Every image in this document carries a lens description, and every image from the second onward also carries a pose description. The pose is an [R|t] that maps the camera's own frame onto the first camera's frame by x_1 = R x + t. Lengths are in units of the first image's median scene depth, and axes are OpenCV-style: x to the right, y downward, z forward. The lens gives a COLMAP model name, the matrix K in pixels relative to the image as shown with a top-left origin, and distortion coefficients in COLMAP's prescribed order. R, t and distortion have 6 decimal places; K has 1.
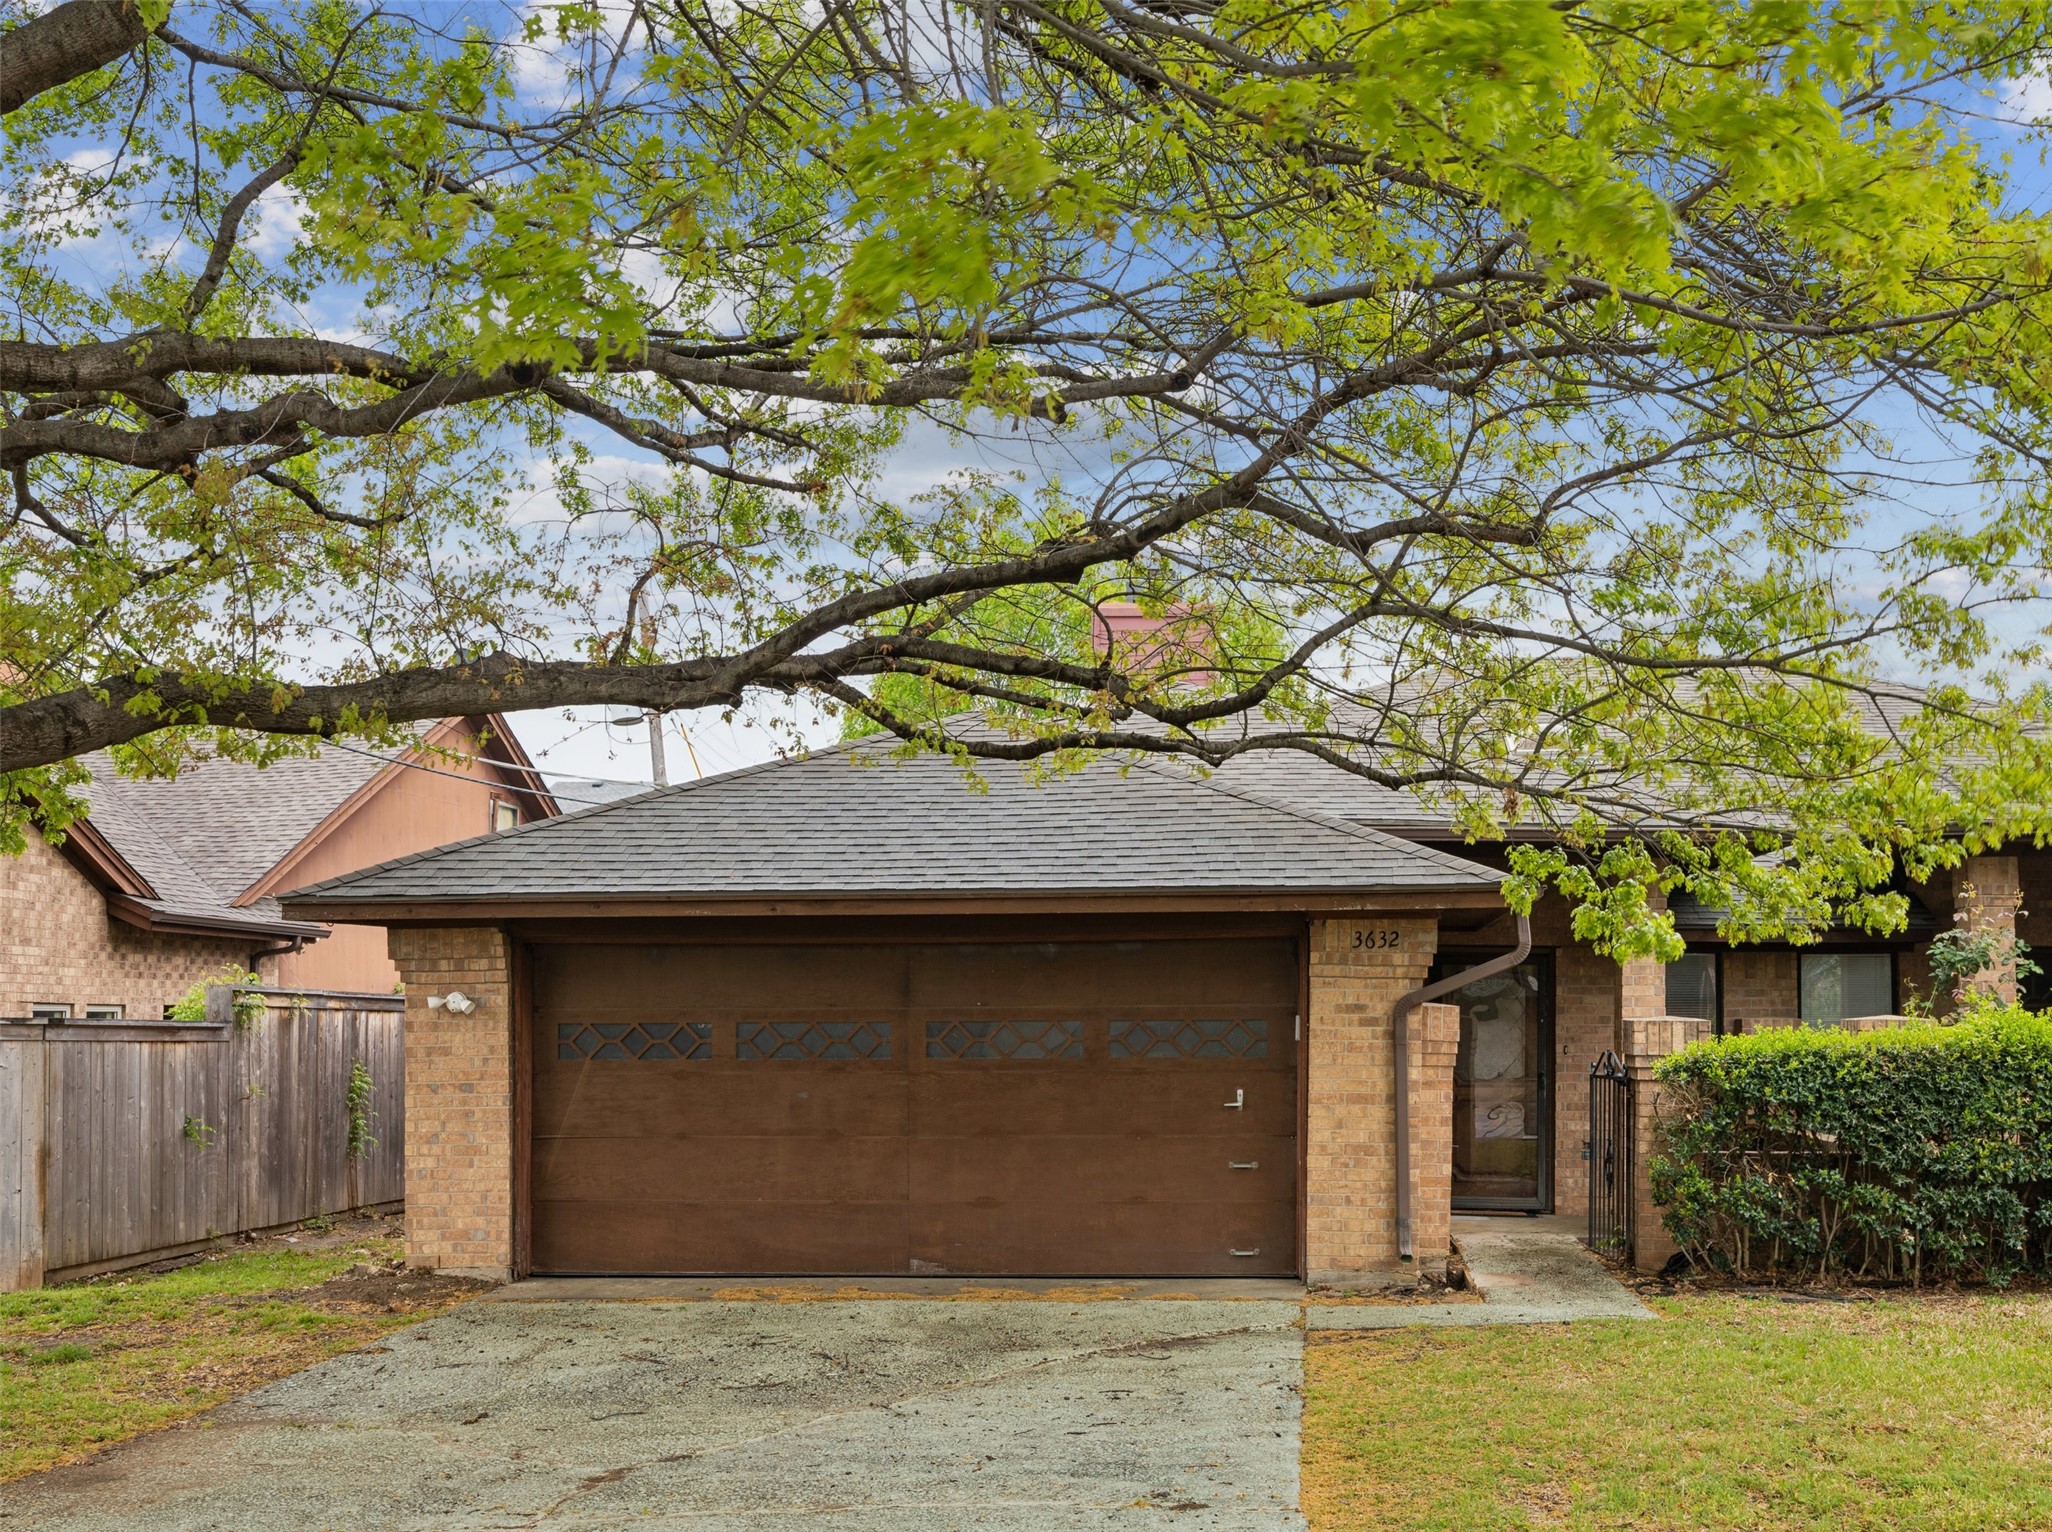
lens RADIAL K [[2009.7, 0, 1025.9], [0, 2009.7, 768.2], [0, 0, 1]] dist [-0.011969, 0.000000]
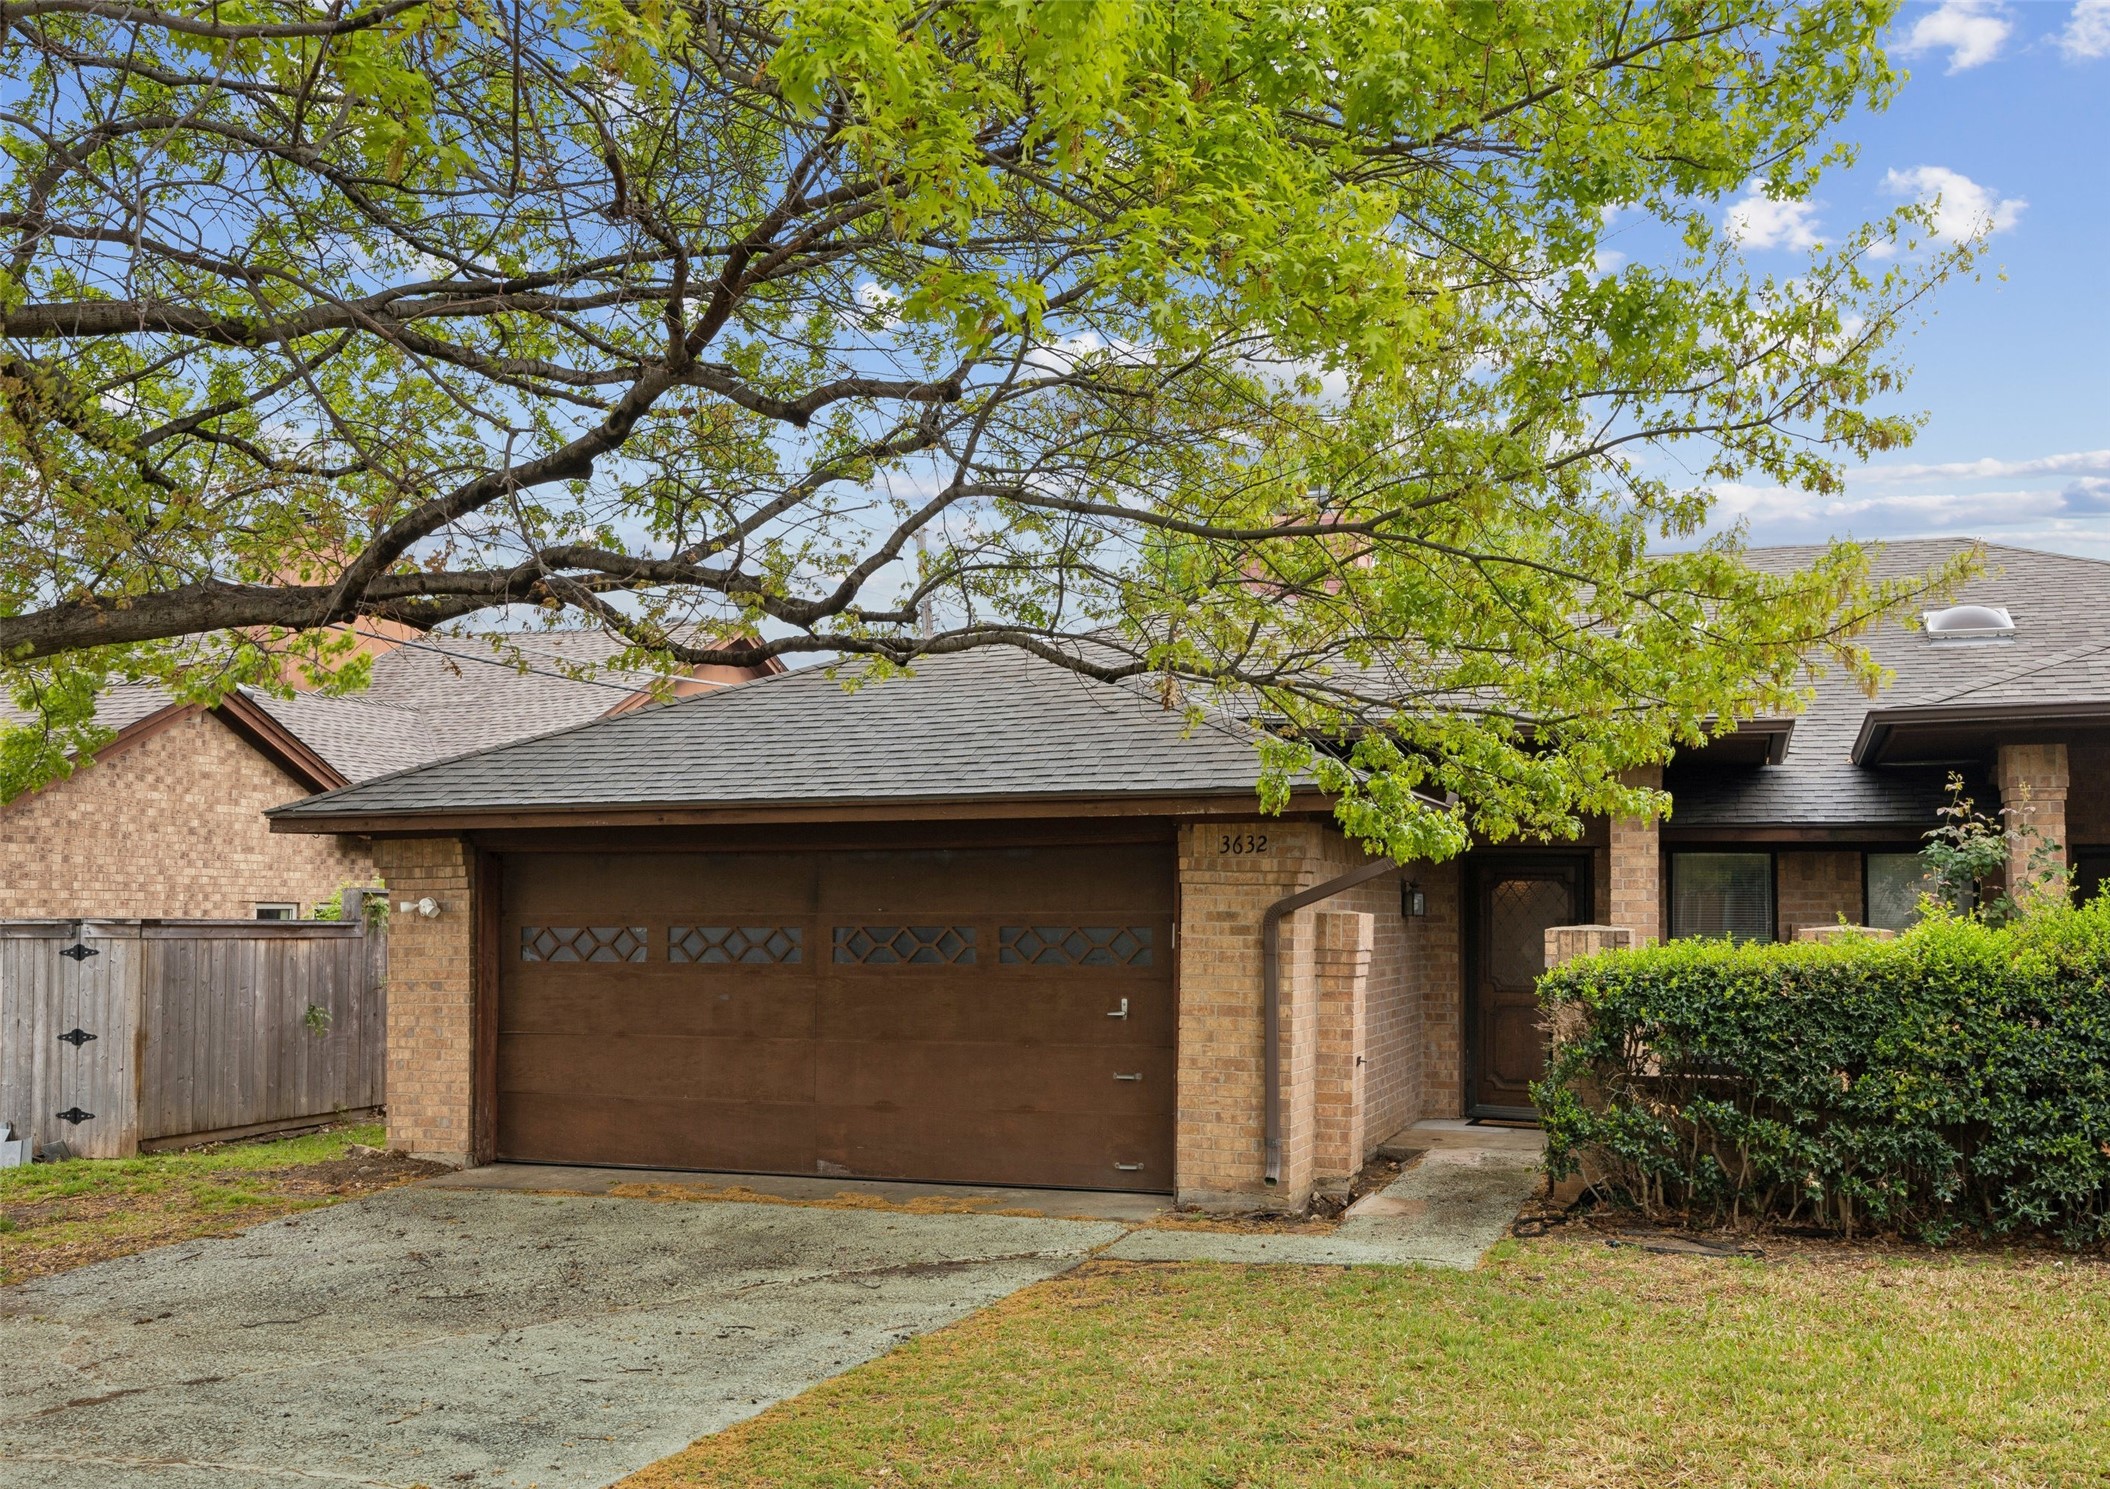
lens RADIAL K [[1761.9, 0, 1061.4], [0, 1761.9, 670.5], [0, 0, 1]] dist [-0.010427, 0.001144]
pose [[0.968948, -0.031094, -0.245300, 0.299274], [0.029378, 0.999512, -0.010653, 0.009156], [0.245512, 0.003116, 0.969389, 0.166712]]
